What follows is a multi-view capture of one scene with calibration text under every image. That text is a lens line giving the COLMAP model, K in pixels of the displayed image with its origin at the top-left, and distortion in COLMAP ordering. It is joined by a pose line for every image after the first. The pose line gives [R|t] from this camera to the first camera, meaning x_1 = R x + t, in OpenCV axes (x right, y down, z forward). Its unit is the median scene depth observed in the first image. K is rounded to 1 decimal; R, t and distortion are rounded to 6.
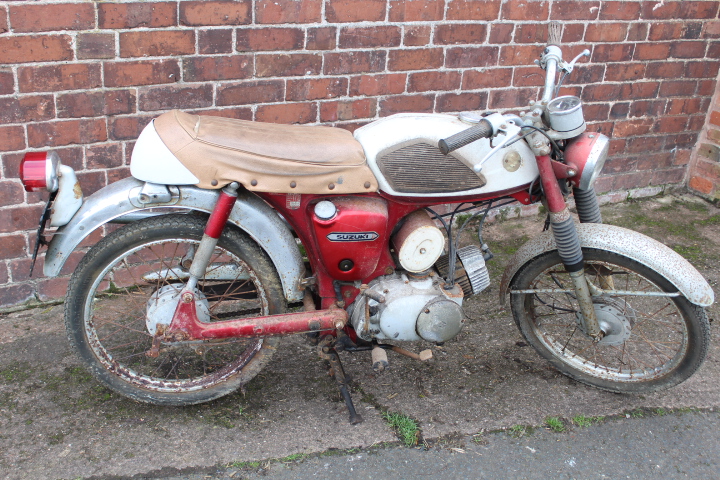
lens RADIAL K [[781.9, 0, 360.0], [0, 781.9, 240.0], [0, 0, 1]] dist [-0.111725, 0.130965]
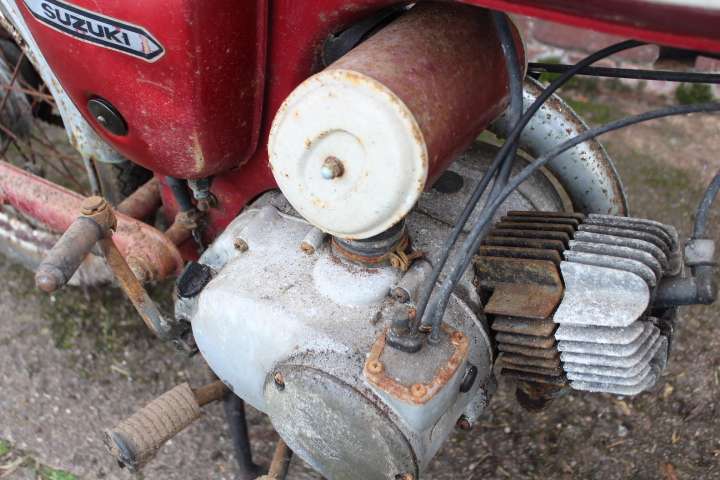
lens RADIAL K [[781.9, 0, 360.0], [0, 781.9, 240.0], [0, 0, 1]] dist [-0.111725, 0.130965]
pose [[0.719123, 0.433862, -0.542794, 0.212715], [-0.256201, 0.891643, 0.373274, -0.055182], [0.645928, -0.129366, 0.752357, 0.760968]]
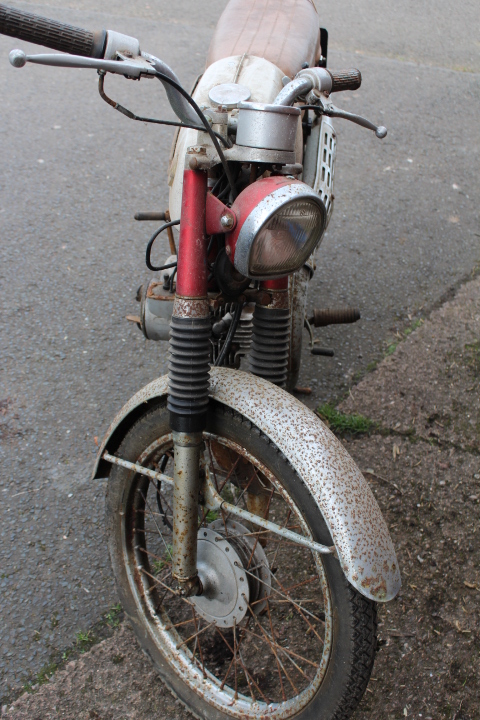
lens RADIAL K [[781.9, 0, 240.0], [0, 781.9, 360.0], [0, 0, 1]] dist [-0.111725, 0.130965]
pose [[-0.803717, 0.328617, -0.496034, 0.571683], [-0.298507, 0.498467, 0.813895, -0.478057], [0.514716, 0.802211, -0.302532, 1.170312]]
